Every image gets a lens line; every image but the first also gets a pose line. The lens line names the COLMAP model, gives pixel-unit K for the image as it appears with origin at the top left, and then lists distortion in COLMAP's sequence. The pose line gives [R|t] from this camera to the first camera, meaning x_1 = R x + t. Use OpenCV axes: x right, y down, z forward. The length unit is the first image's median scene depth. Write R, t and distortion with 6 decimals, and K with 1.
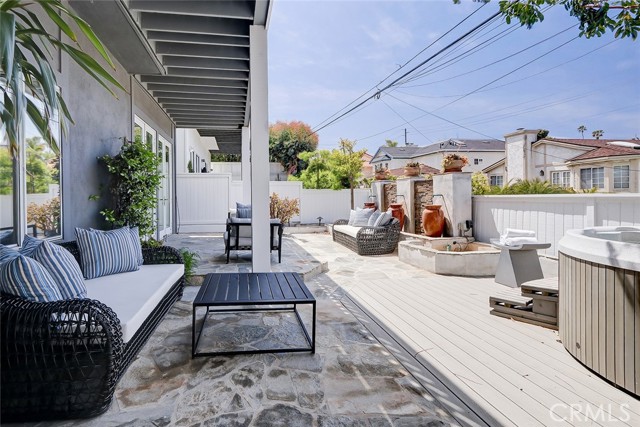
lens RADIAL K [[305.5, 0, 283.3], [0, 305.5, 199.0], [0, 0, 1]] dist [-0.000683, -0.000011]
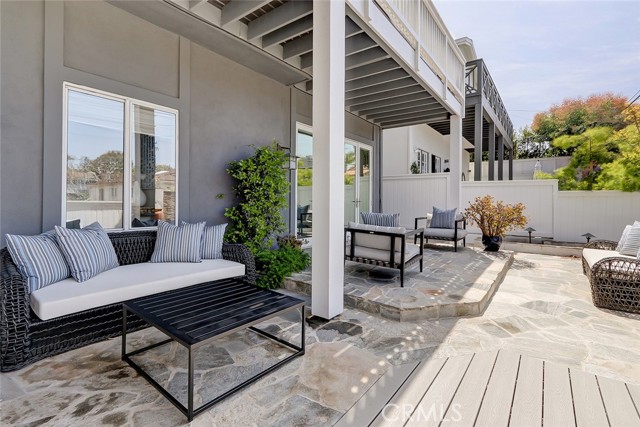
lens RADIAL K [[298.8, 0, 324.2], [0, 298.8, 203.0], [0, 0, 1]] dist [-0.000149, -0.000151]
pose [[0.709245, 0.020728, -0.704657, 0.293795], [-0.020472, 0.999752, 0.008804, 0.001174], [0.704665, 0.008182, 0.709493, 0.277684]]
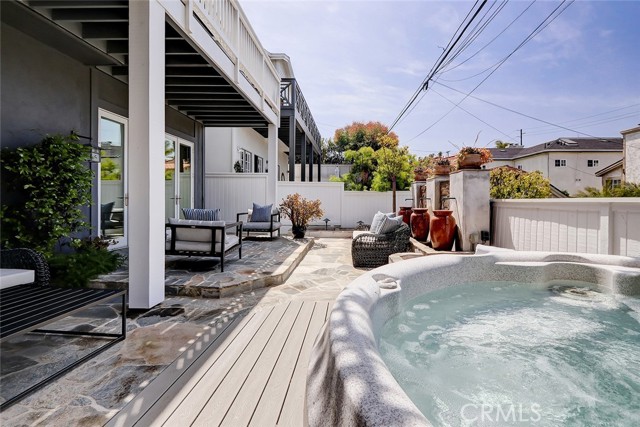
lens RADIAL K [[298.1, 0, 338.6], [0, 298.1, 202.6], [0, 0, 1]] dist [0.000425, -0.000407]
pose [[0.984991, 0.020045, -0.171436, 0.366300], [-0.019603, 0.999799, 0.004273, 0.001960], [0.171487, -0.000849, 0.985186, 0.179821]]
